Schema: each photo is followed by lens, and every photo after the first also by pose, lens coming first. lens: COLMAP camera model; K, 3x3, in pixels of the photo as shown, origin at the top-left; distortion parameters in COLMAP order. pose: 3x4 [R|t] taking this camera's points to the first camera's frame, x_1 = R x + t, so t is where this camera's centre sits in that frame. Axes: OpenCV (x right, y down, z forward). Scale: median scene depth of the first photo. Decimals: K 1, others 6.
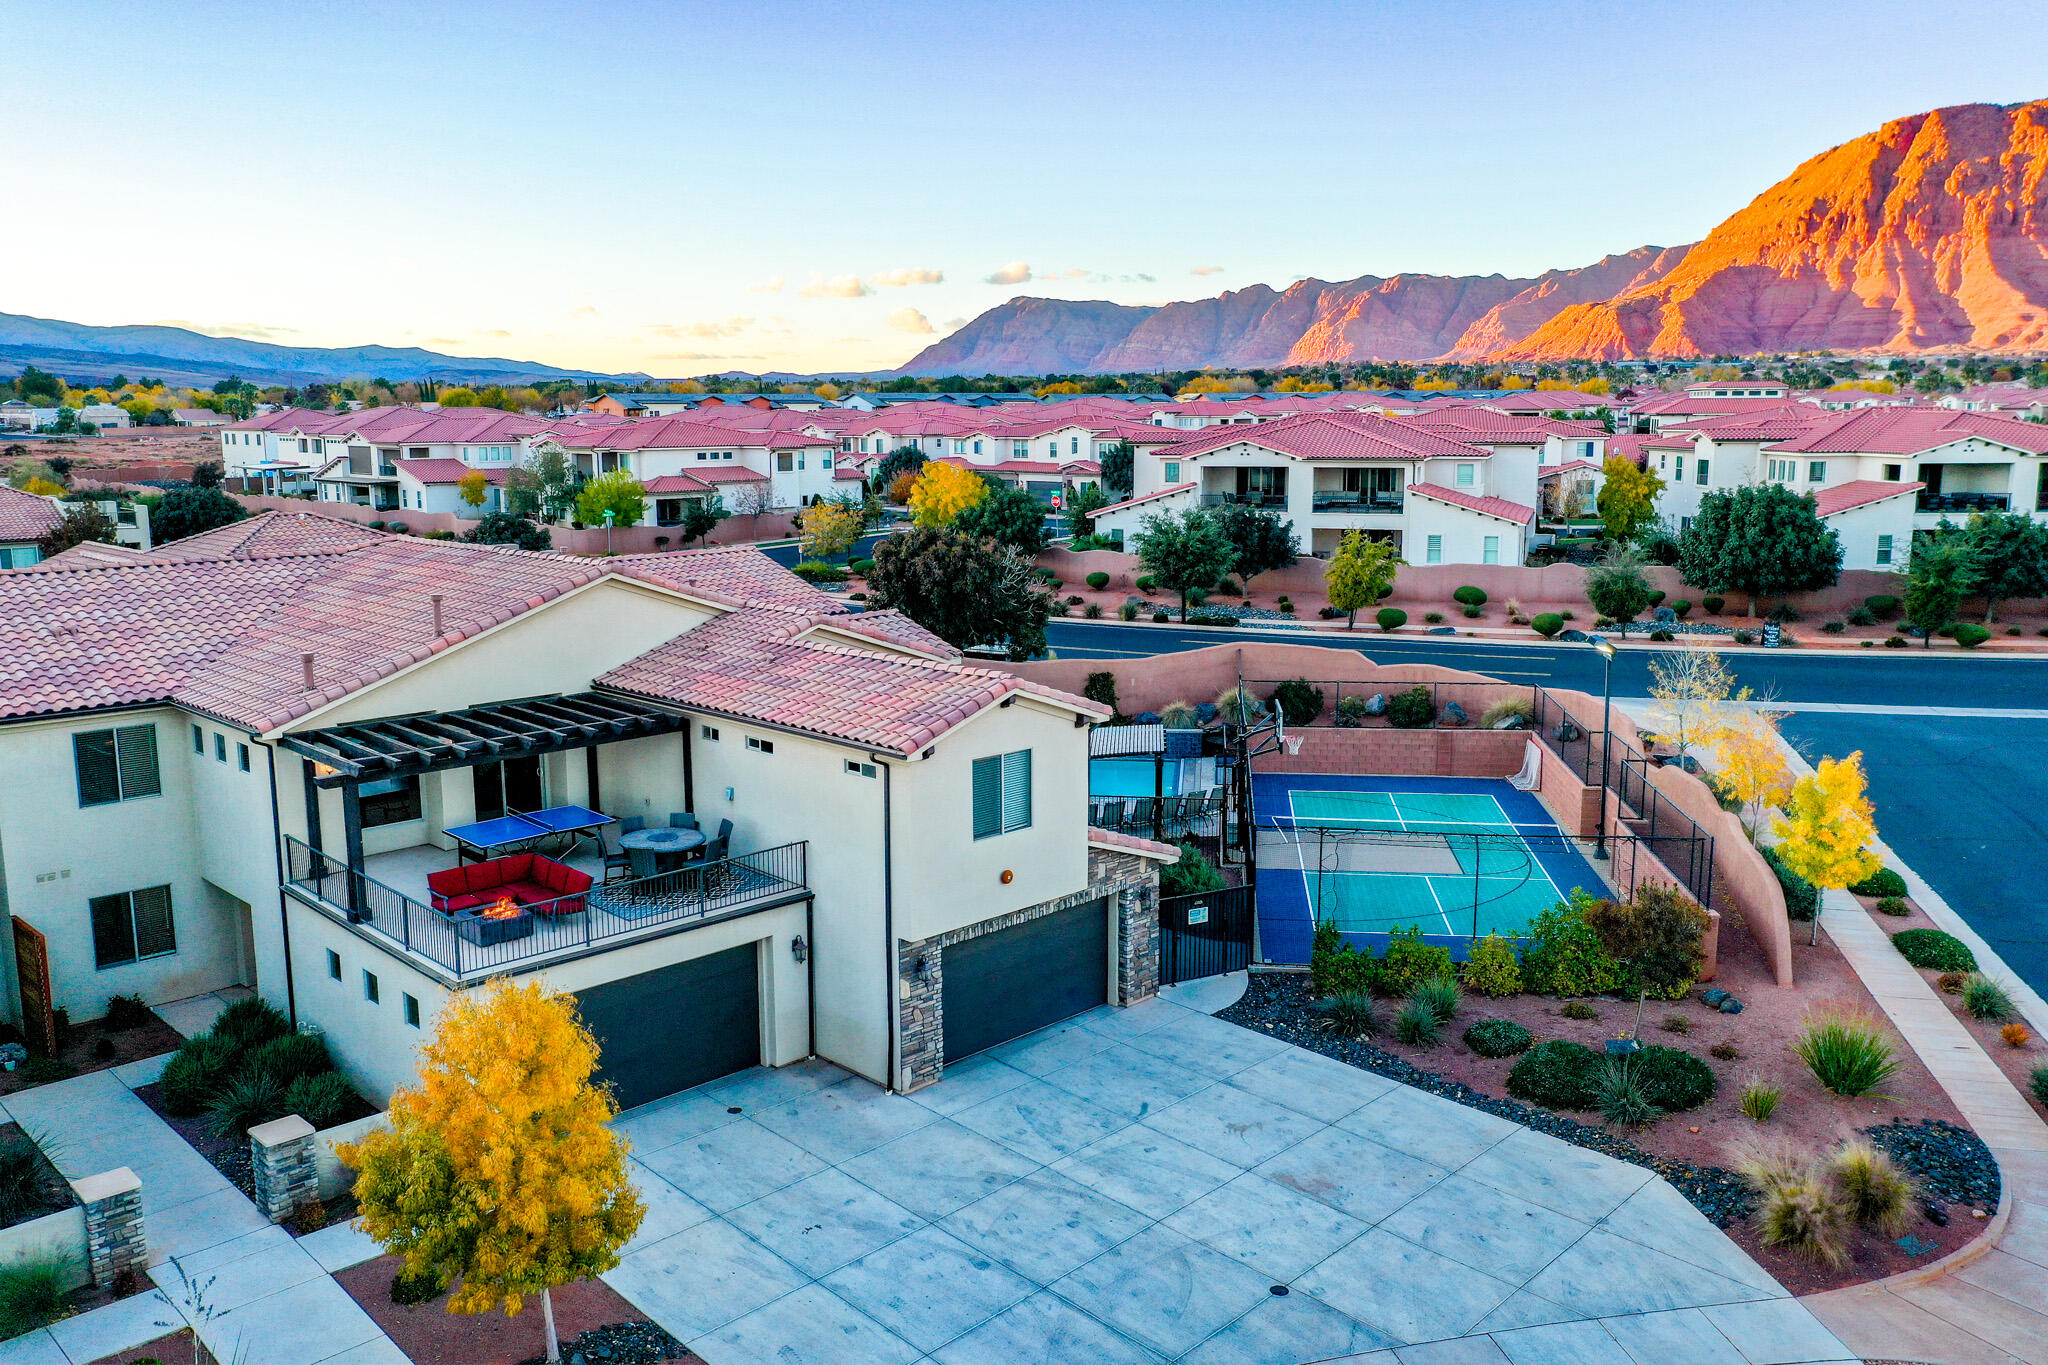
lens RADIAL K [[1616.4, 0, 1023.6], [0, 1616.4, 679.3], [0, 0, 1]] dist [0.006563, -0.003872]
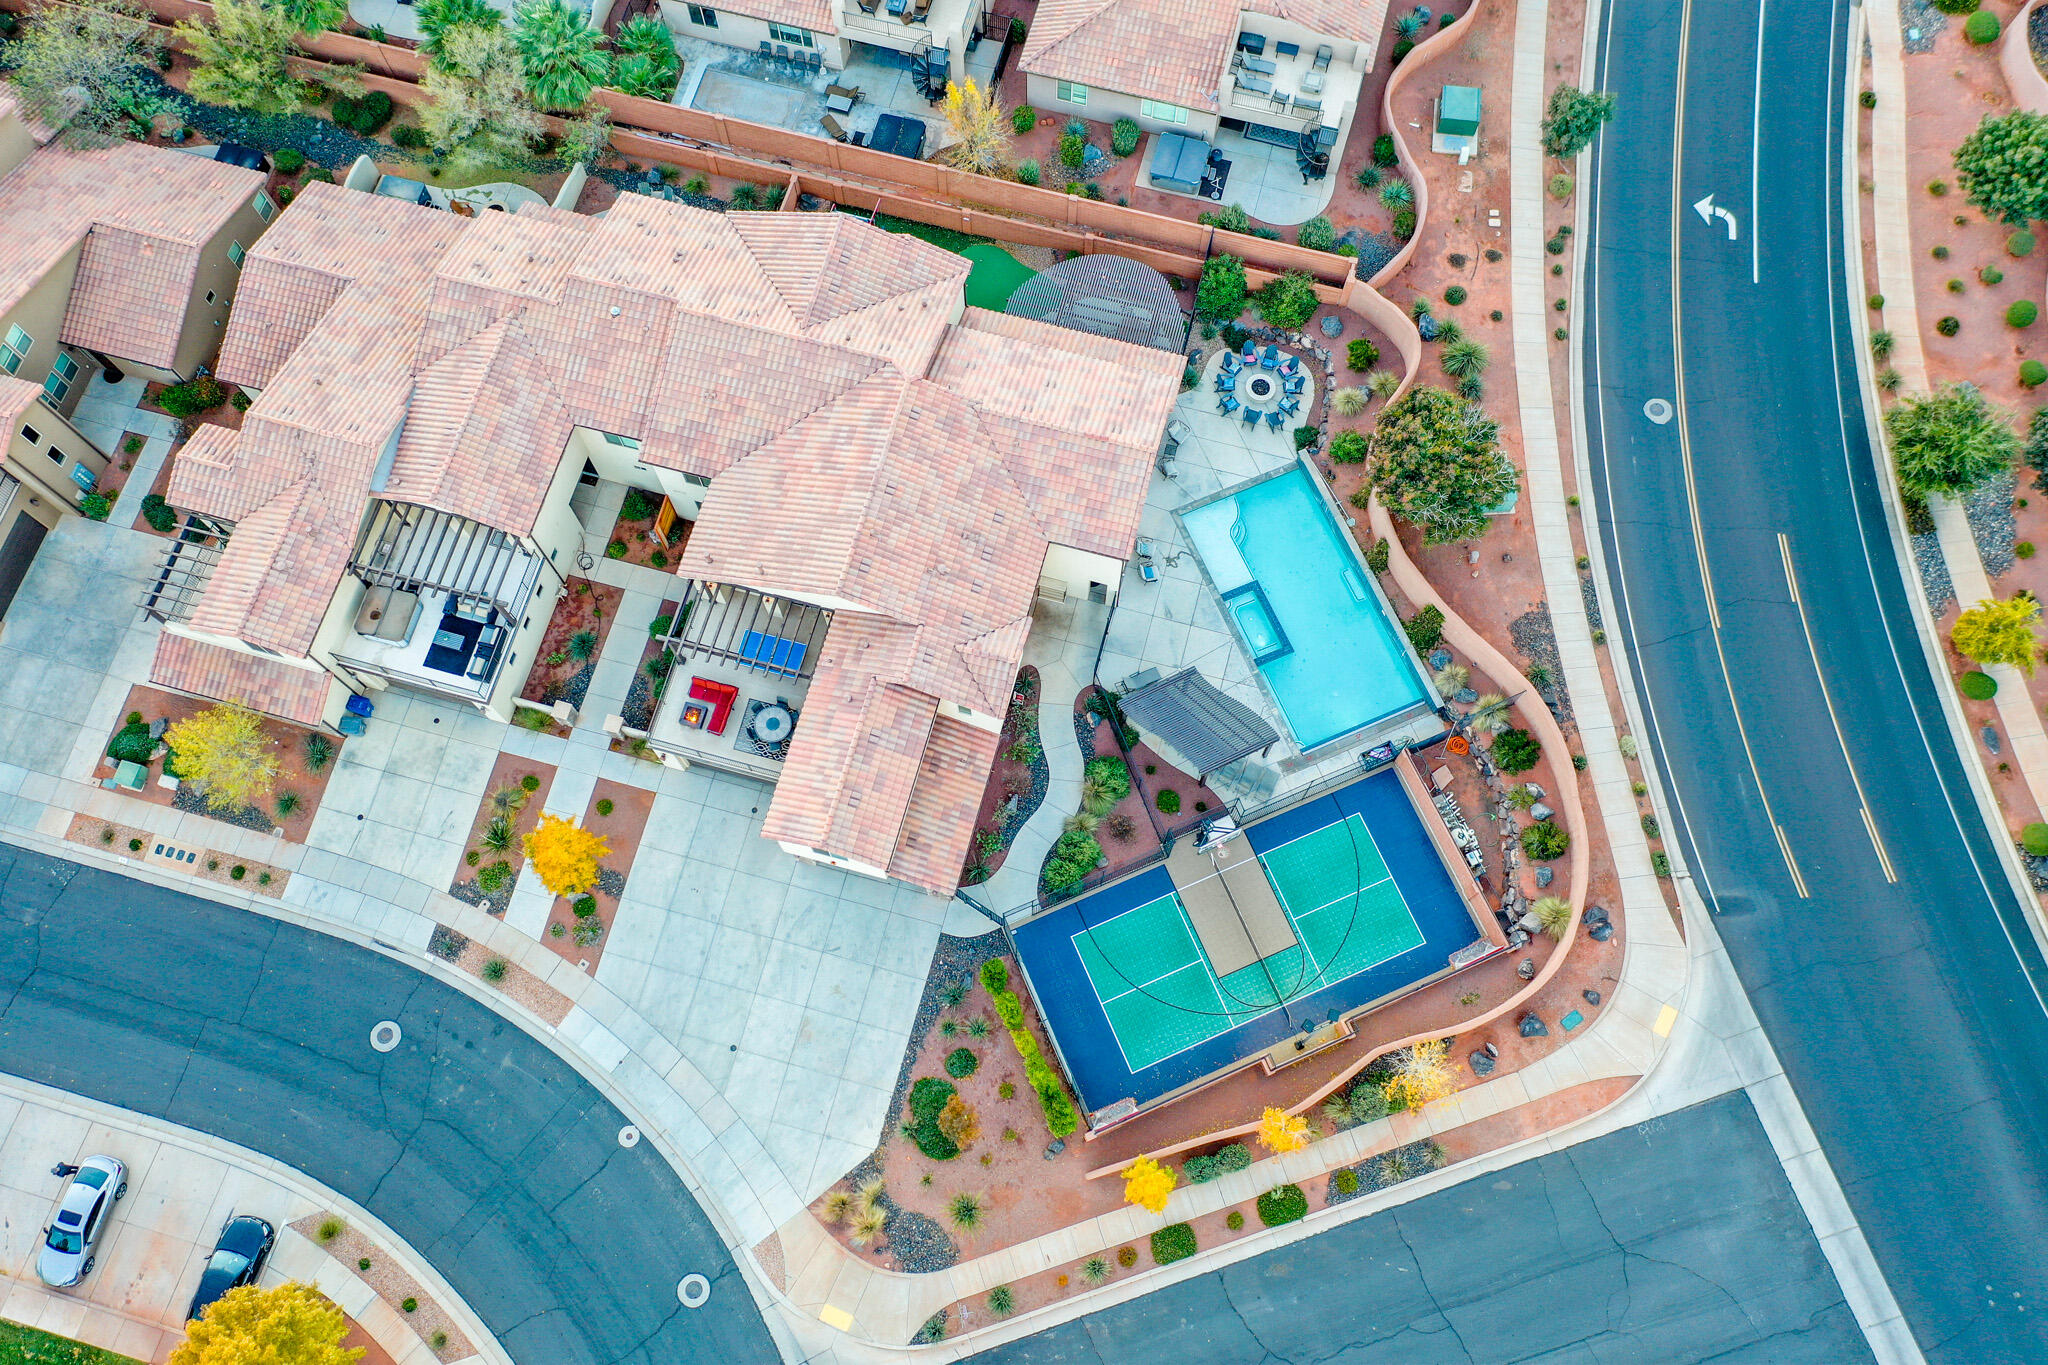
lens RADIAL K [[1616.4, 0, 1015.1], [0, 1616.4, 681.3], [0, 0, 1]] dist [0.006563, -0.003872]
pose [[0.499176, 0.818604, -0.284096, 0.464632], [-0.138438, 0.398998, 0.906441, -1.739430], [0.855370, -0.413144, 0.312497, 0.522184]]
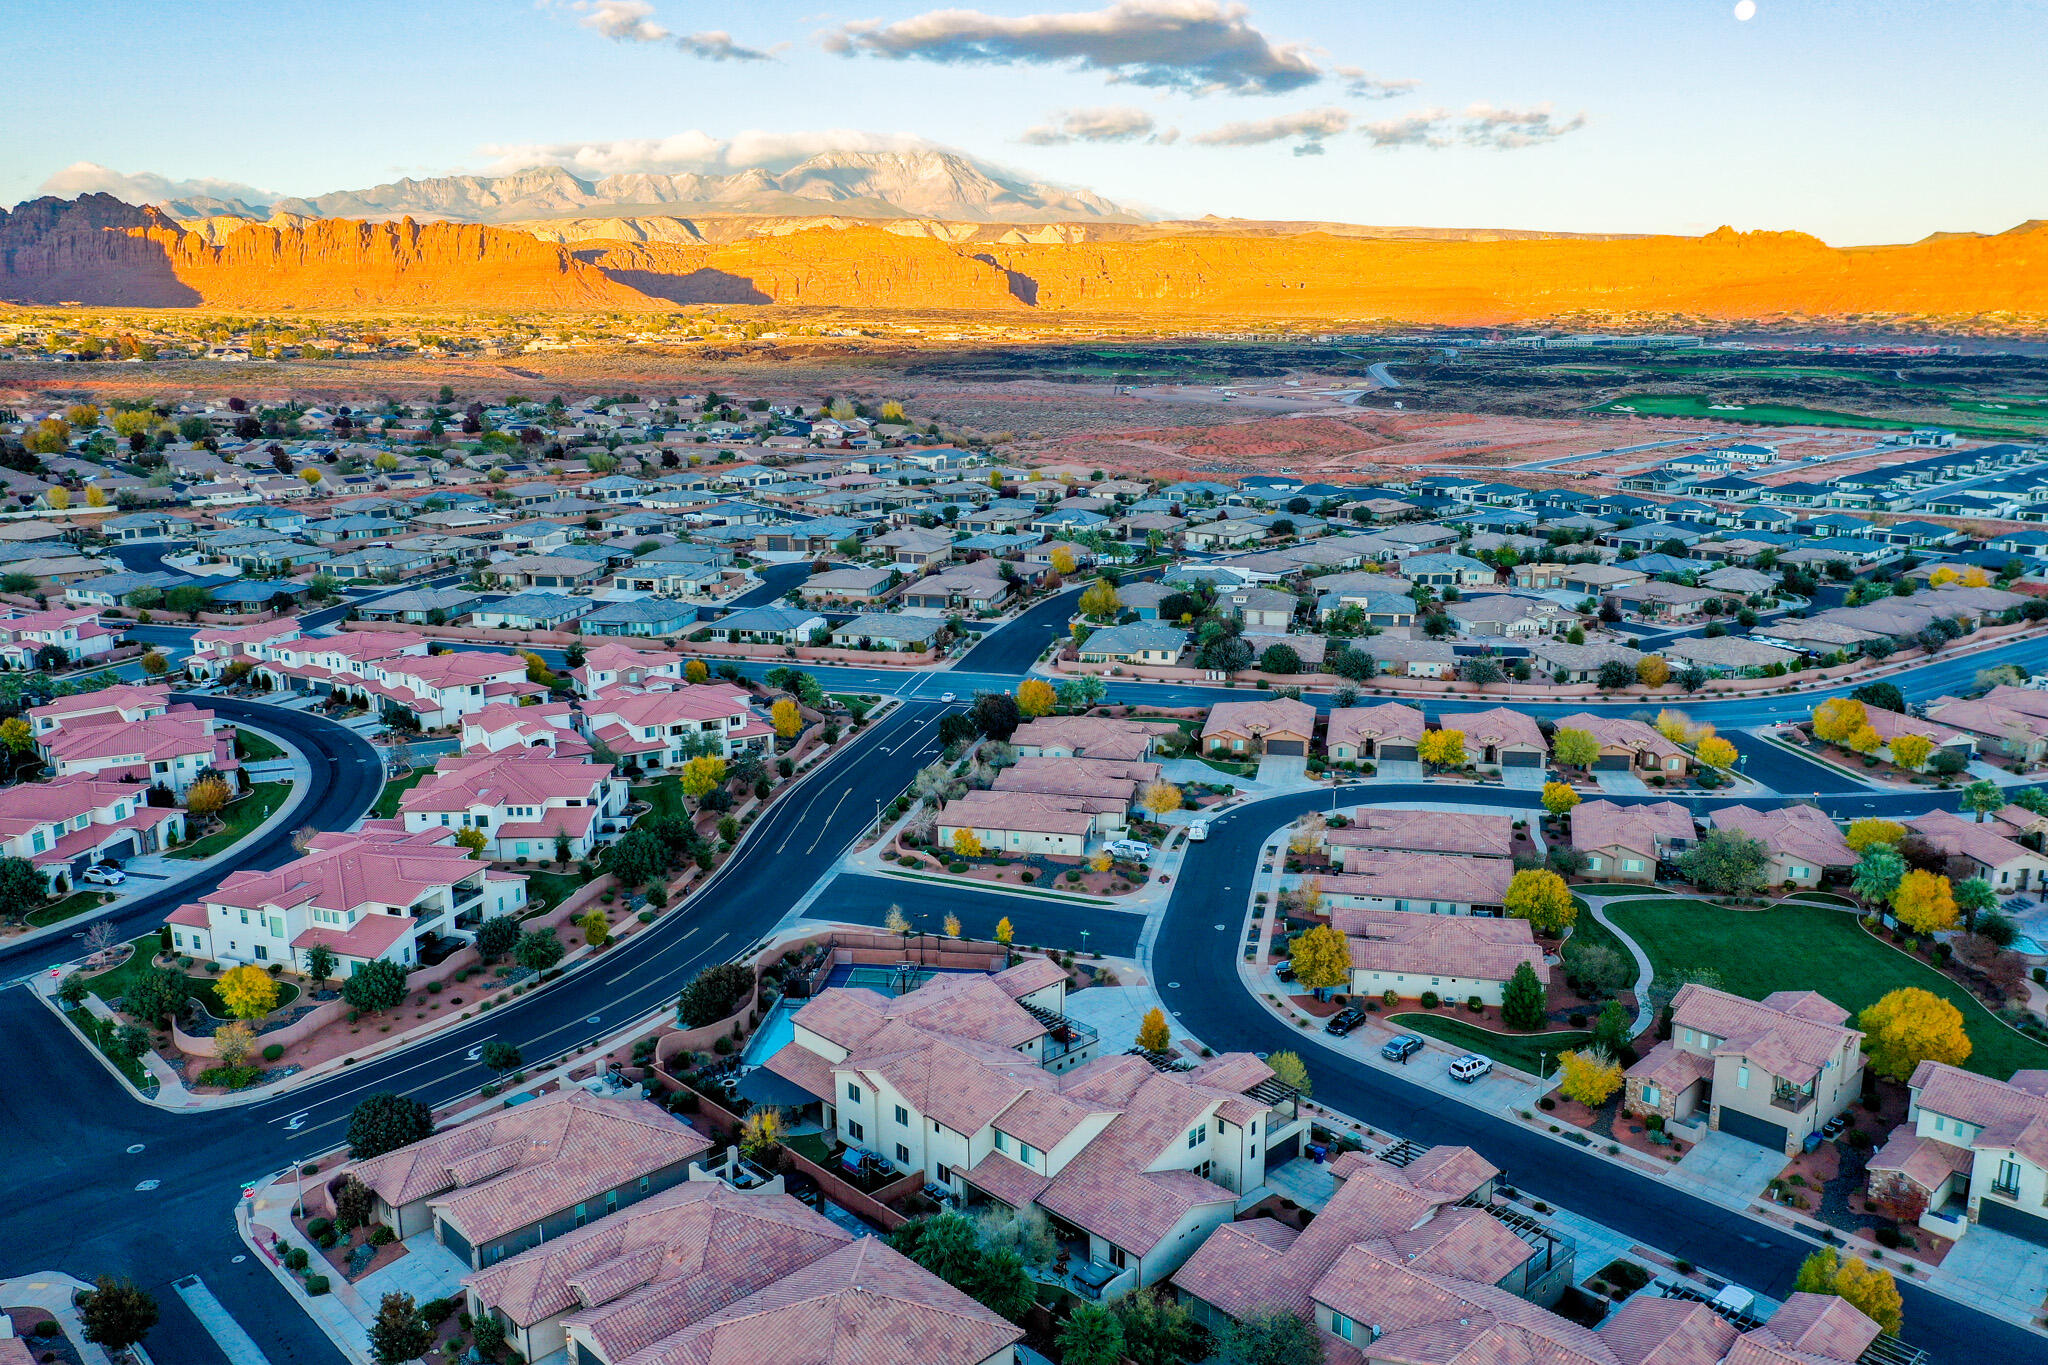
lens RADIAL K [[1616.4, 0, 1018.3], [0, 1616.4, 678.4], [0, 0, 1]] dist [0.006563, -0.003872]
pose [[0.012820, -0.221144, 0.975157, -4.122525], [0.169132, 0.961664, 0.215861, -1.698836], [-0.985510, 0.162163, 0.049731, 0.568739]]
